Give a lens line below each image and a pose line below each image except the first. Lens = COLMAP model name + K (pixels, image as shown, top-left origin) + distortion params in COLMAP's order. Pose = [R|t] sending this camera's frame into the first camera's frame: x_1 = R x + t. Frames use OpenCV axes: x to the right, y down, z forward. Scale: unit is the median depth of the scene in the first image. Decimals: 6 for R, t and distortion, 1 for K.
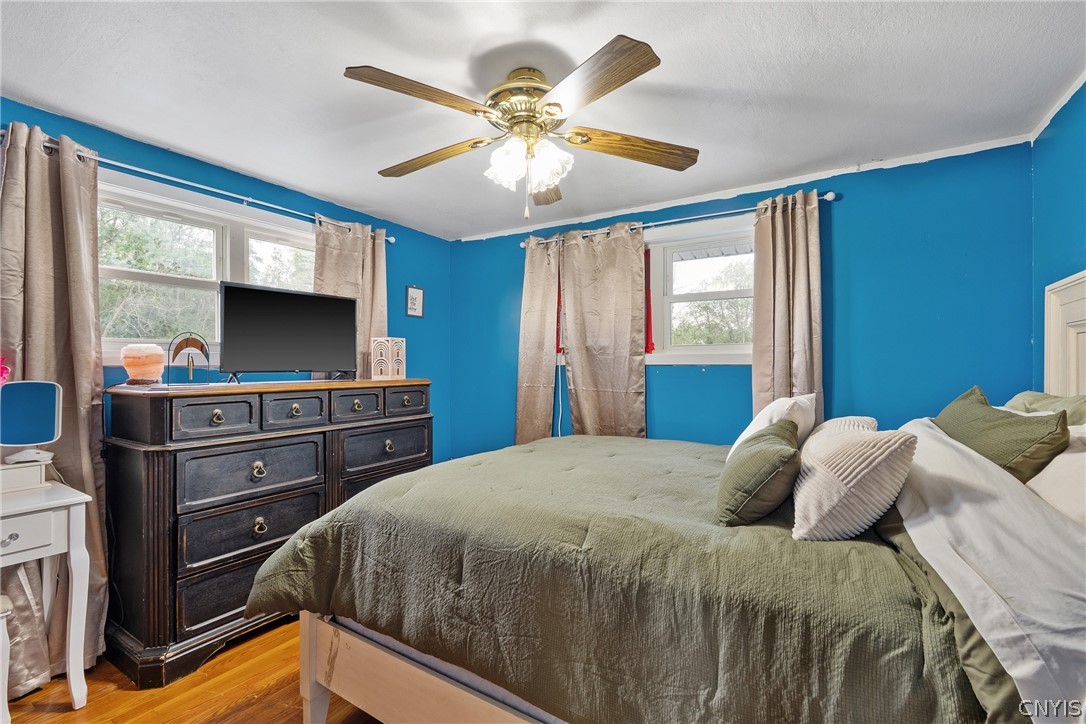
lens RADIAL K [[485.7, 0, 551.8], [0, 485.7, 361.6], [0, 0, 1]] dist [-0.002846, -0.000246]
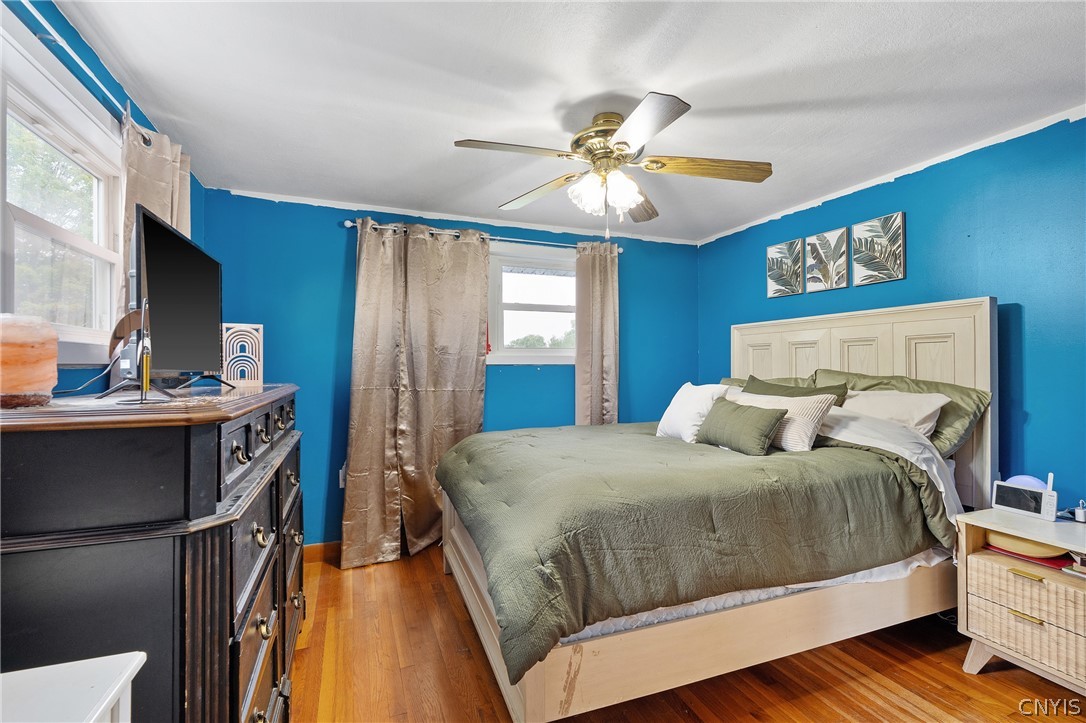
lens RADIAL K [[485.7, 0, 551.8], [0, 485.7, 361.1], [0, 0, 1]] dist [-0.002846, -0.000246]
pose [[0.595528, 0.007396, 0.803300, -0.640813], [-0.003448, 0.999972, -0.006650, 0.005679], [-0.803327, 0.001190, 0.595537, 0.251385]]
